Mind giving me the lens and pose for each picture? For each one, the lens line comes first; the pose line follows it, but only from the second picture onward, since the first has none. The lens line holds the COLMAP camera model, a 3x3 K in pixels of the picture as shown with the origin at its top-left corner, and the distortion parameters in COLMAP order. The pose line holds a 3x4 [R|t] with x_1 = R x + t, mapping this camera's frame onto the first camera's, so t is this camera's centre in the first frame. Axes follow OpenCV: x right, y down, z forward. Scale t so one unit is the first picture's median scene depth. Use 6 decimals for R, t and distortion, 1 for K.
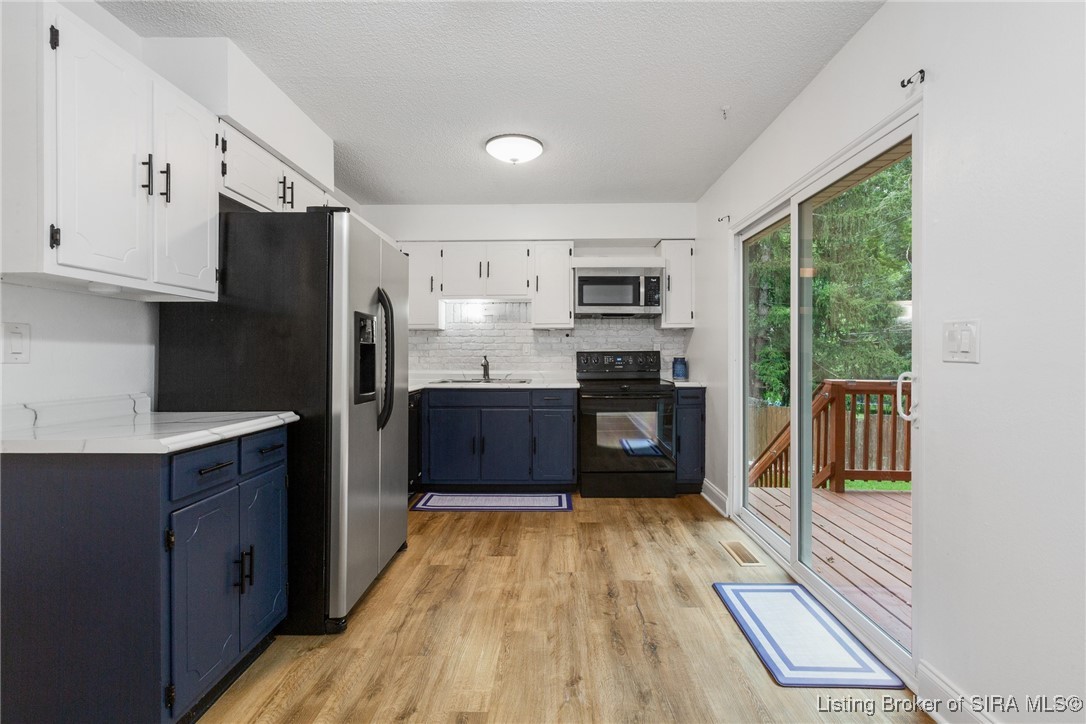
lens RADIAL K [[486.3, 0, 543.7], [0, 486.3, 356.3], [0, 0, 1]] dist [-0.002146, -0.000601]
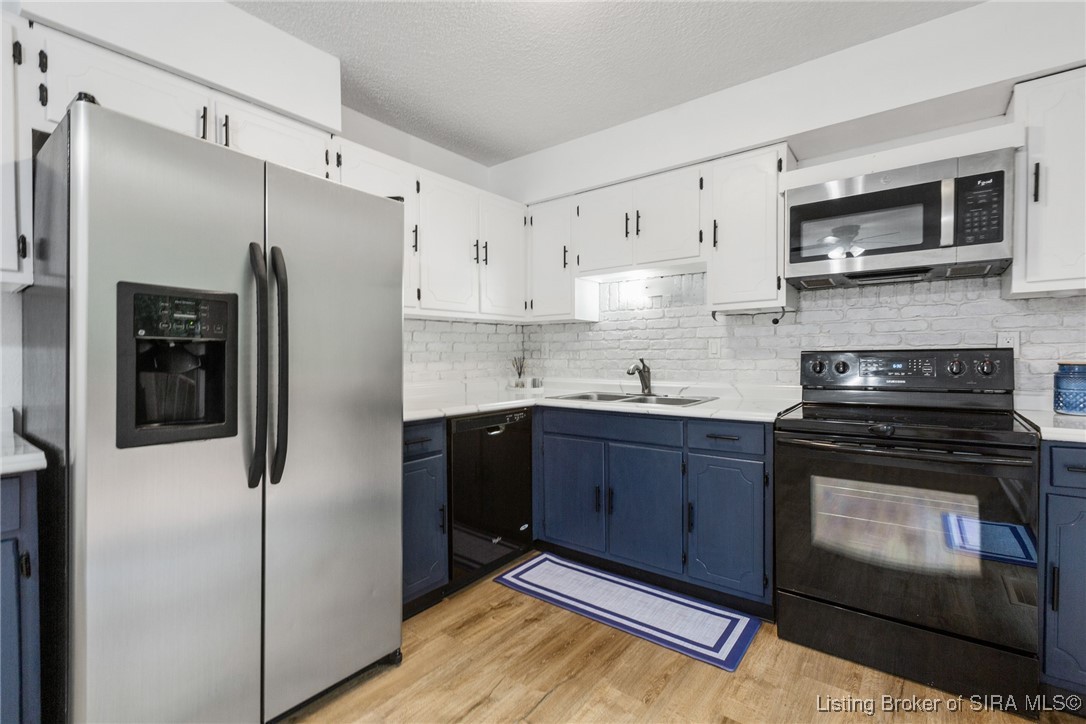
lens RADIAL K [[484.7, 0, 542.0], [0, 484.7, 363.9], [0, 0, 1]] dist [0.001433, 0.000129]
pose [[0.804075, 0.007765, -0.594477, 0.167403], [0.000113, 0.999913, 0.013214, -0.002510], [0.594528, -0.010692, 0.804004, 0.420560]]
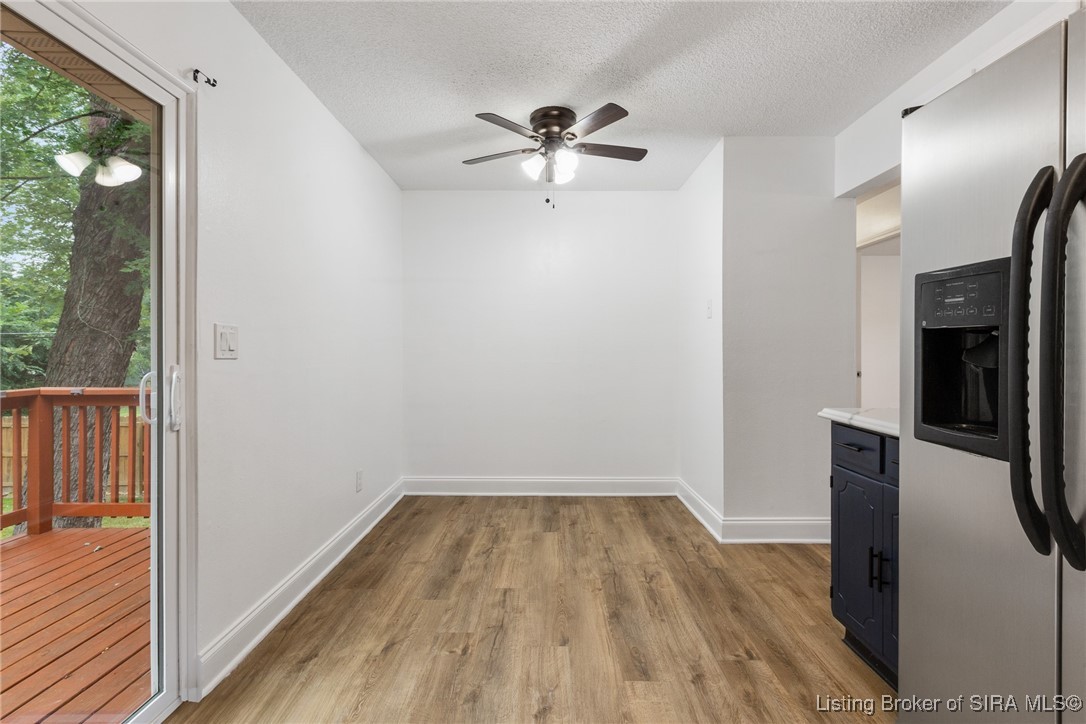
lens RADIAL K [[486.3, 0, 543.7], [0, 486.3, 356.3], [0, 0, 1]] dist [-0.002146, -0.000601]
pose [[-0.999882, 0.001816, -0.015279, 0.029949], [0.001643, 0.999934, 0.011348, -0.002096], [0.015299, 0.011322, -0.999819, 0.778526]]
